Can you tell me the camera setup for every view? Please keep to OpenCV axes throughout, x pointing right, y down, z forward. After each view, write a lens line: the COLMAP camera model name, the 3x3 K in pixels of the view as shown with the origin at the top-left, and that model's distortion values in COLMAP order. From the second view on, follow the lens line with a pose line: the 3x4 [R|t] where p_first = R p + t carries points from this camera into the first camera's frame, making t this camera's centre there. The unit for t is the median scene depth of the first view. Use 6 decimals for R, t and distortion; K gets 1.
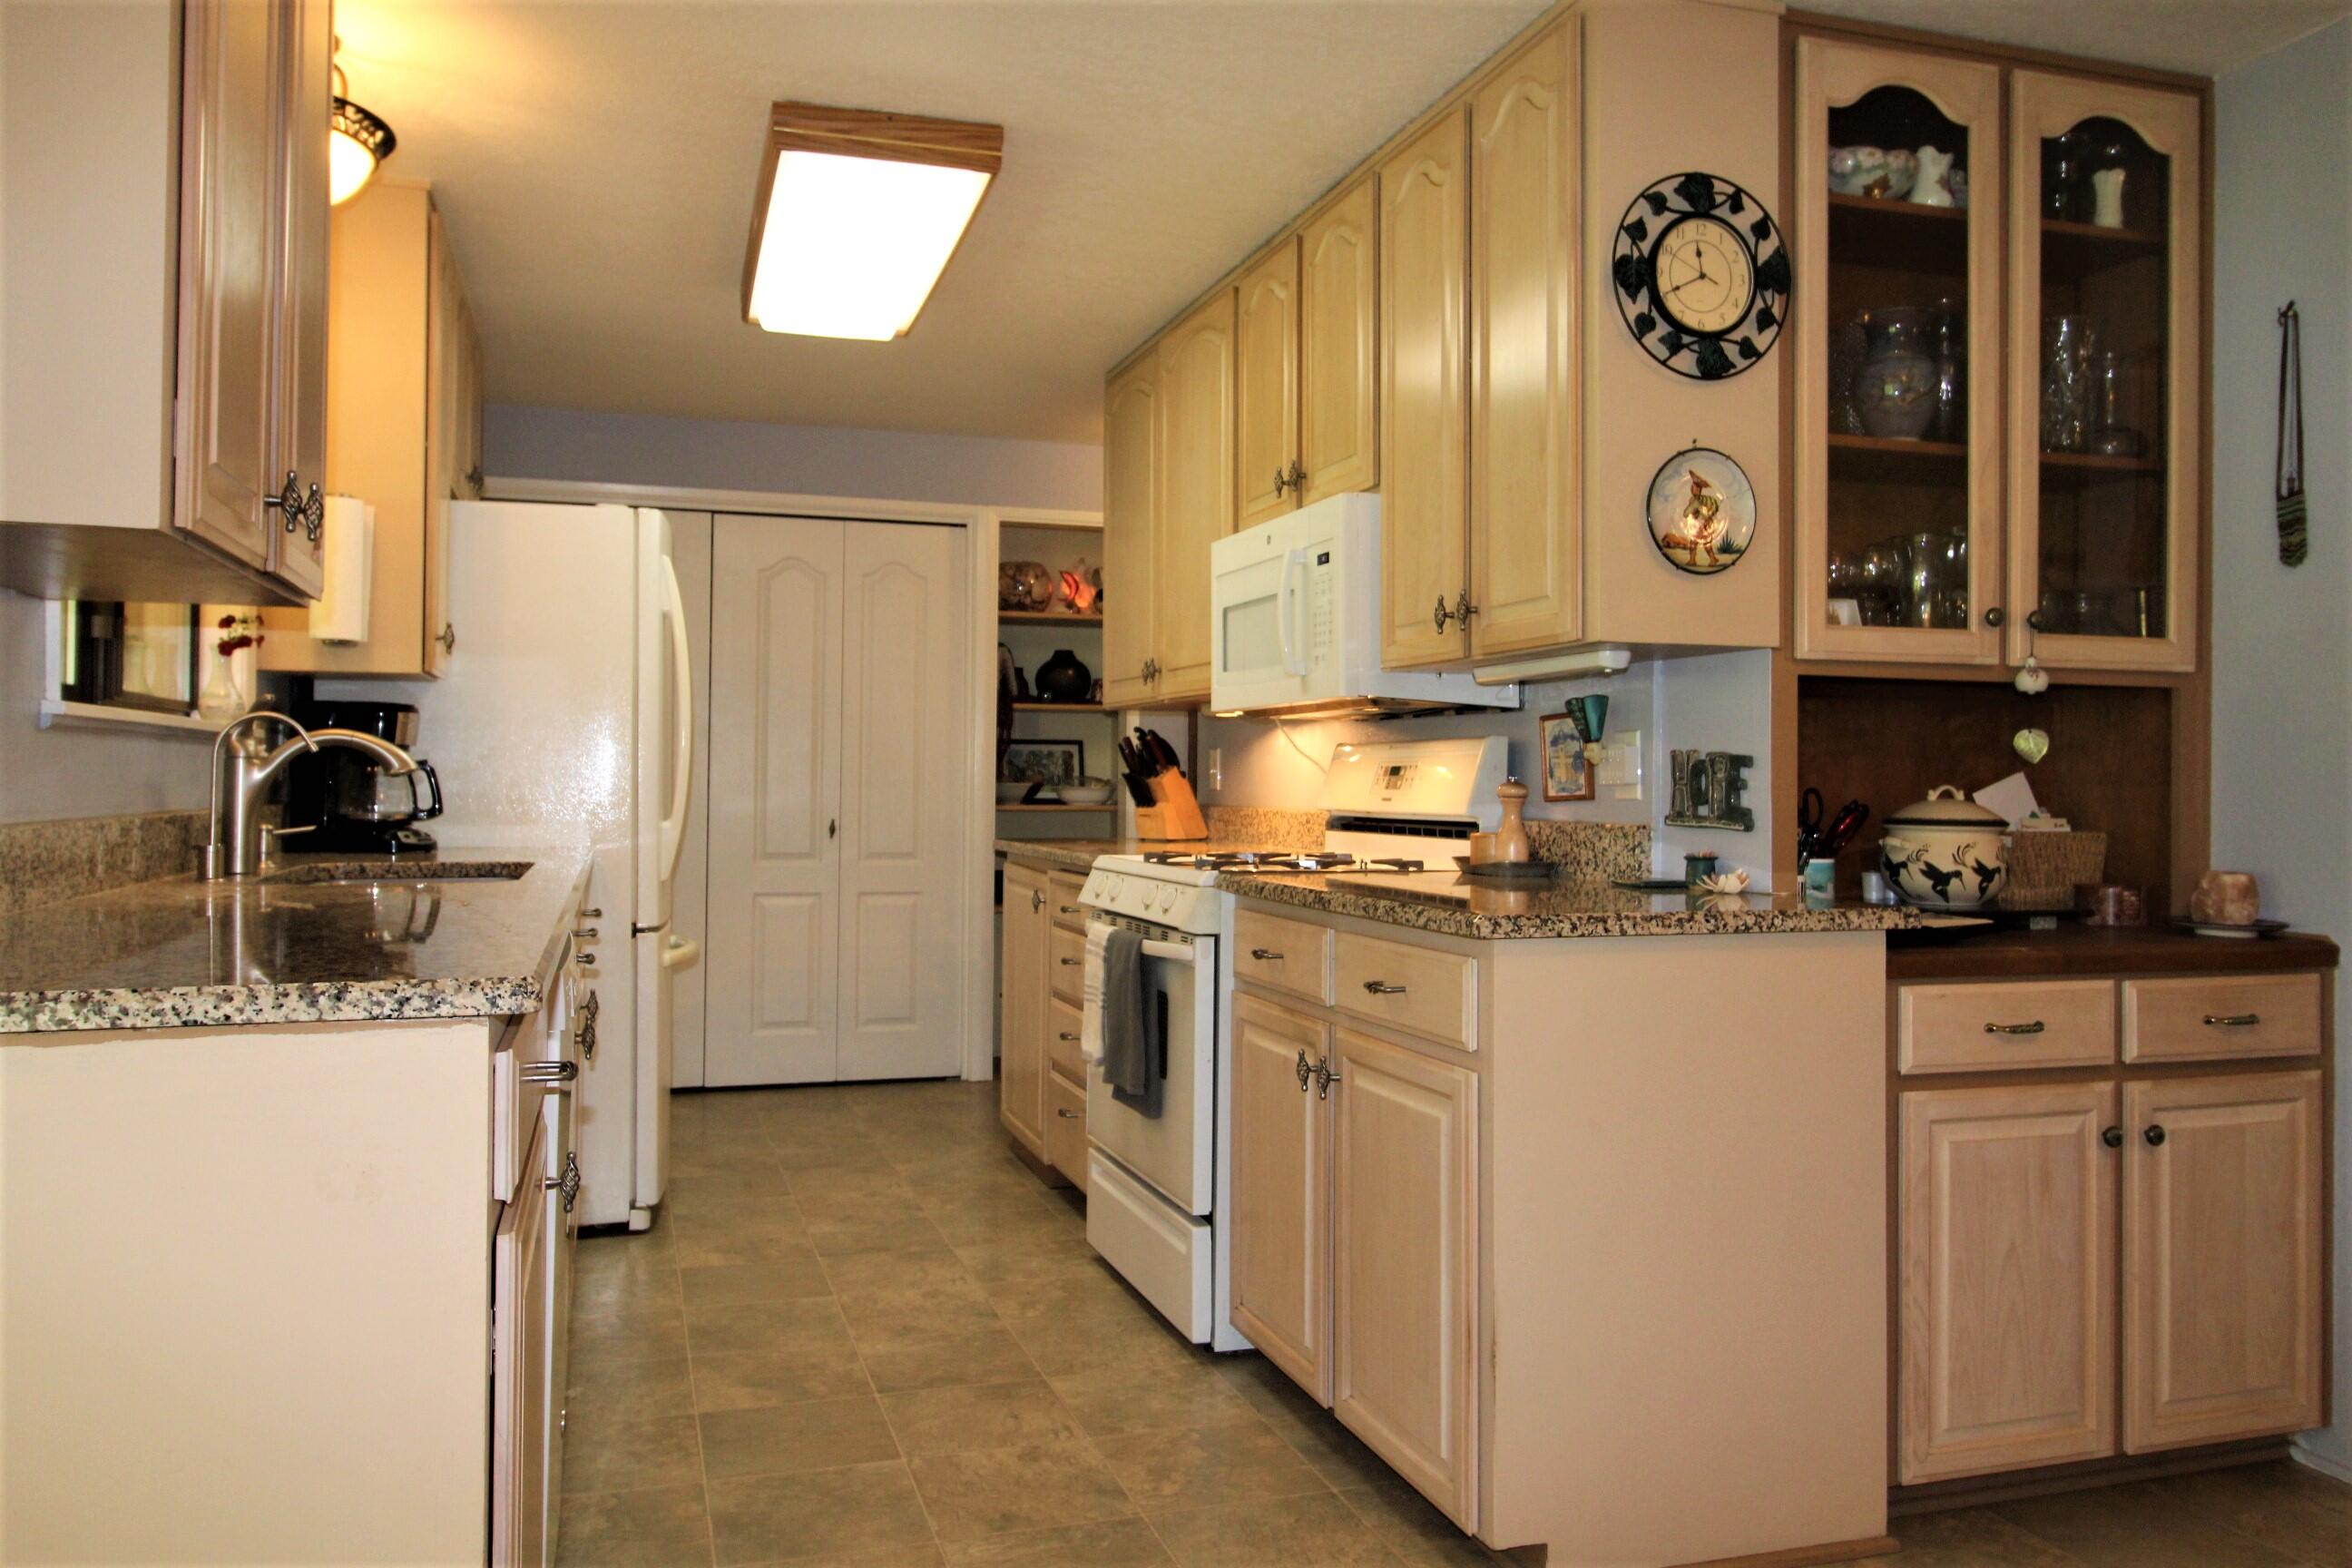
lens RADIAL K [[1842.0, 0, 1177.7], [0, 1842.0, 746.9], [0, 0, 1]] dist [0.011894, 0.000574]
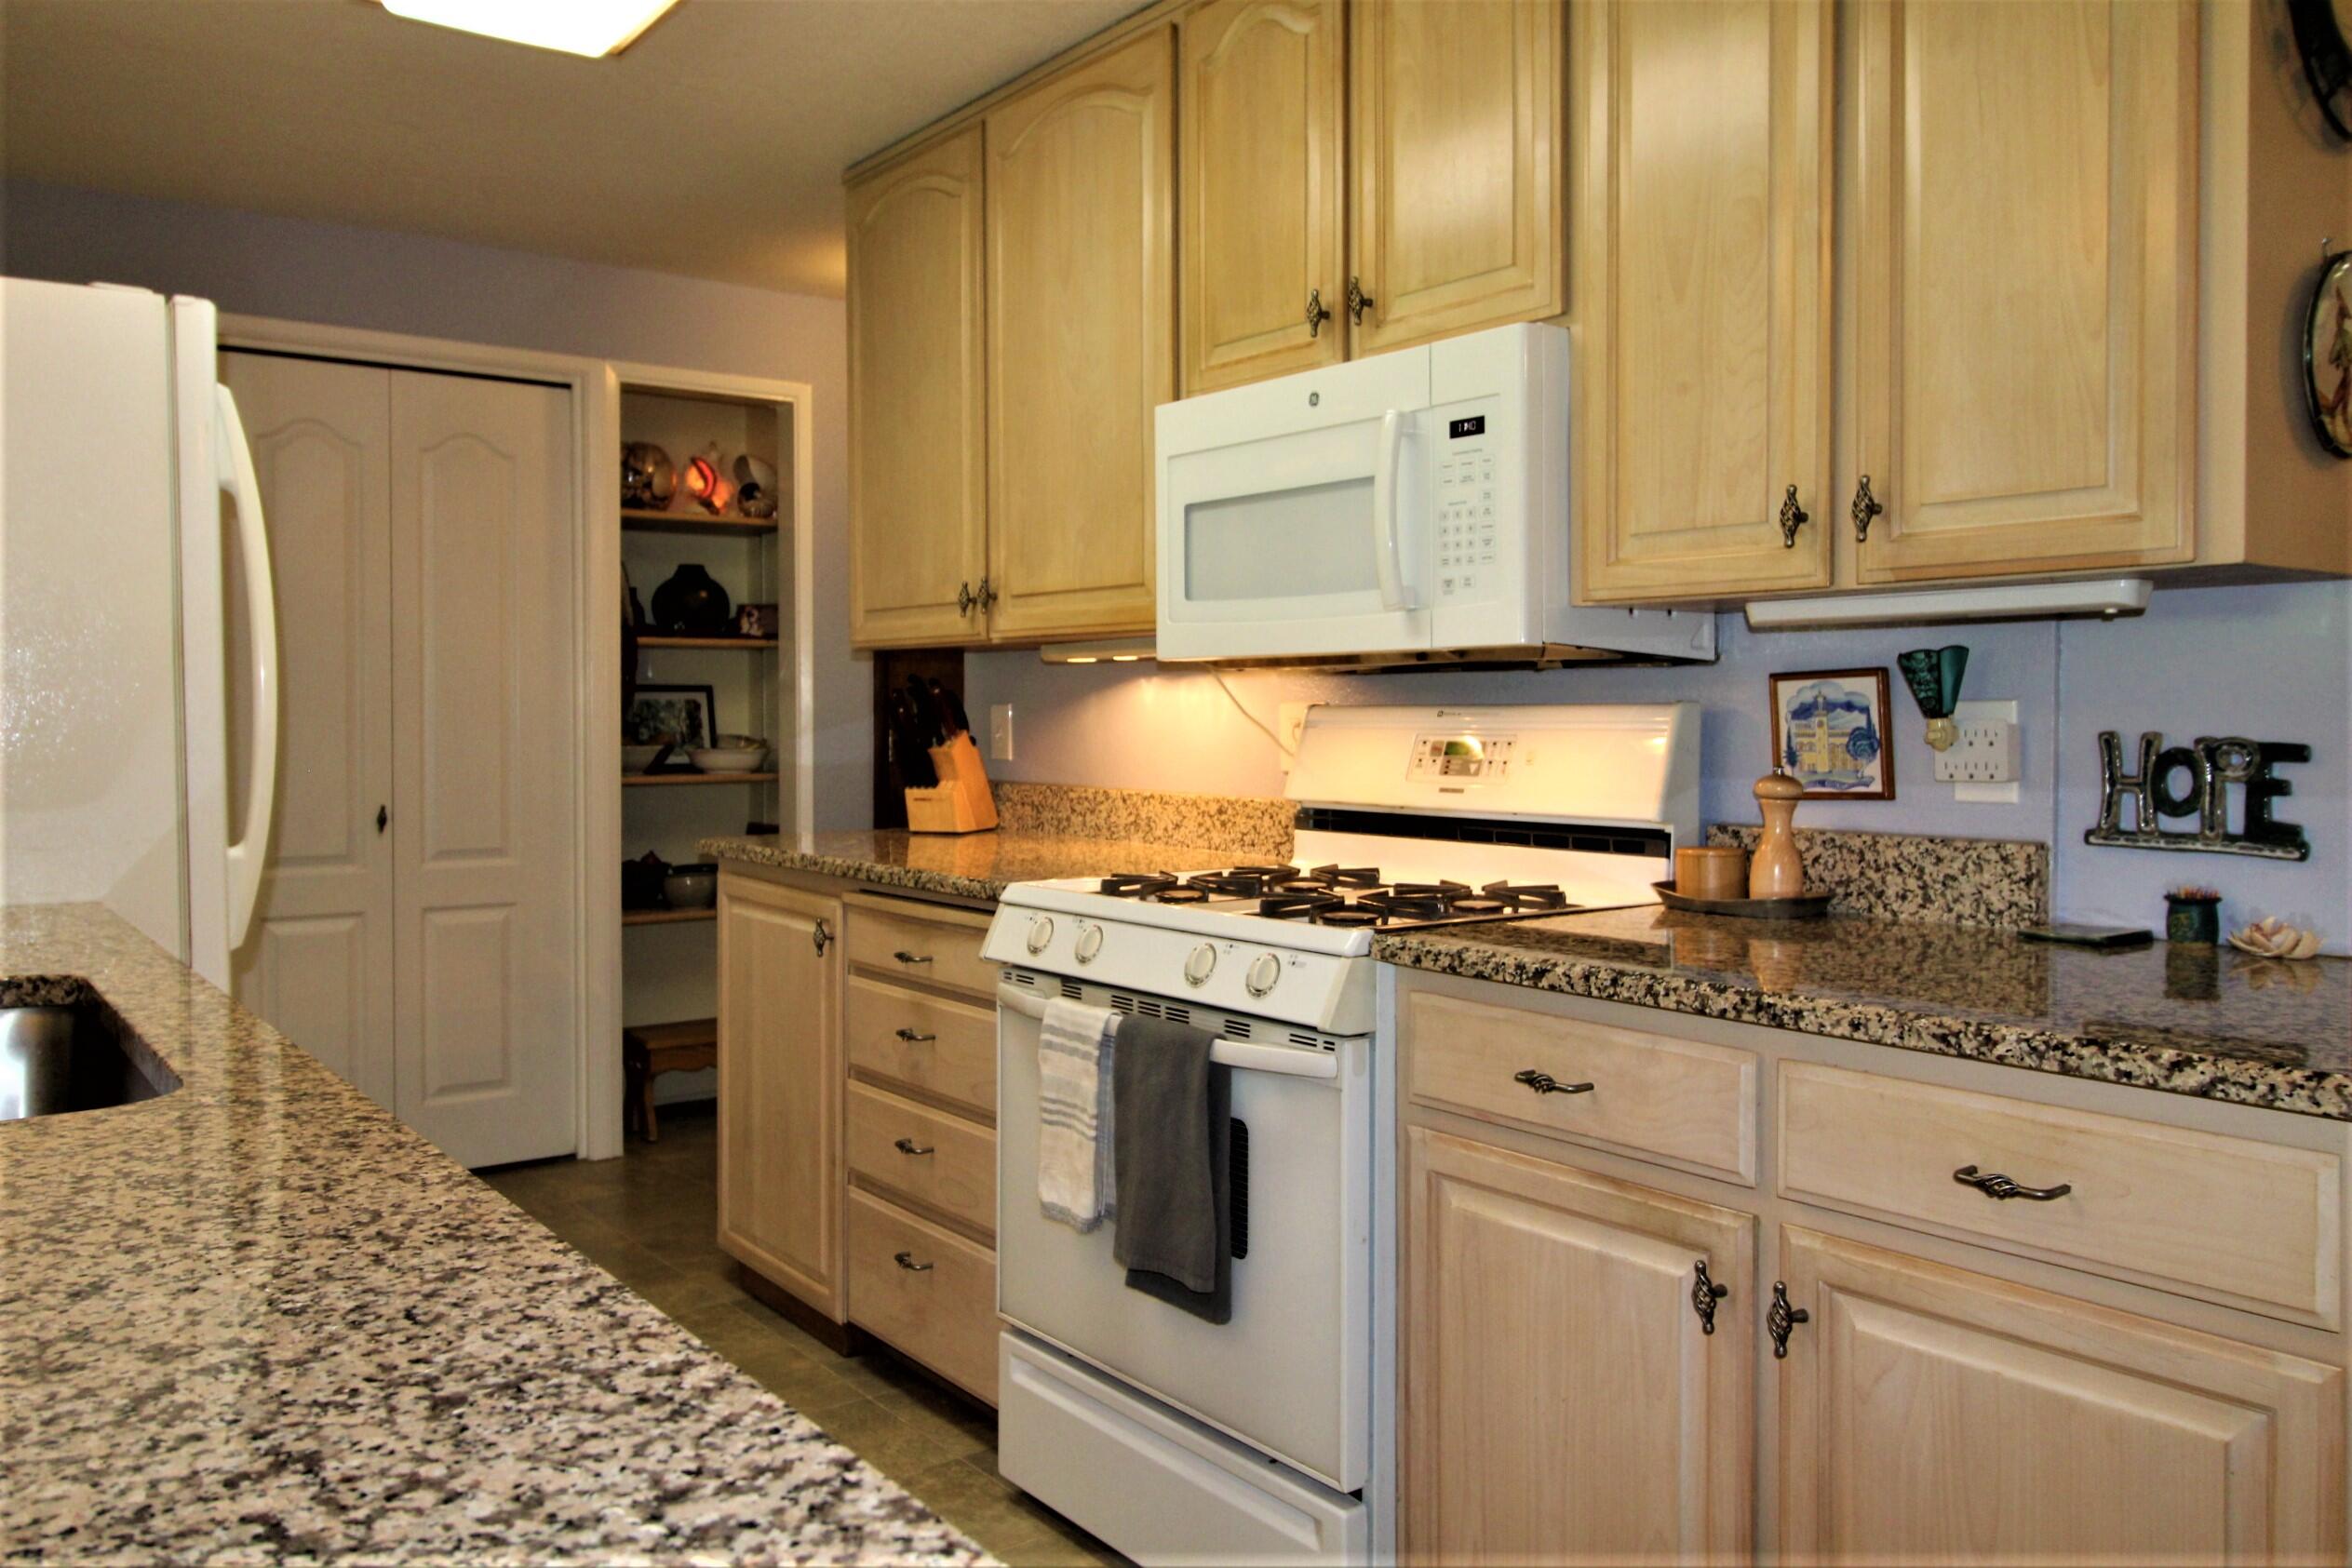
lens RADIAL K [[1841.8, 0, 1177.7], [0, 1841.8, 746.9], [0, 0, 1]] dist [0.011894, 0.000574]
pose [[0.943329, -0.014790, 0.331531, -0.211529], [0.001126, 0.999143, 0.041367, -0.016297], [-0.331859, -0.038649, 0.942537, 0.391514]]
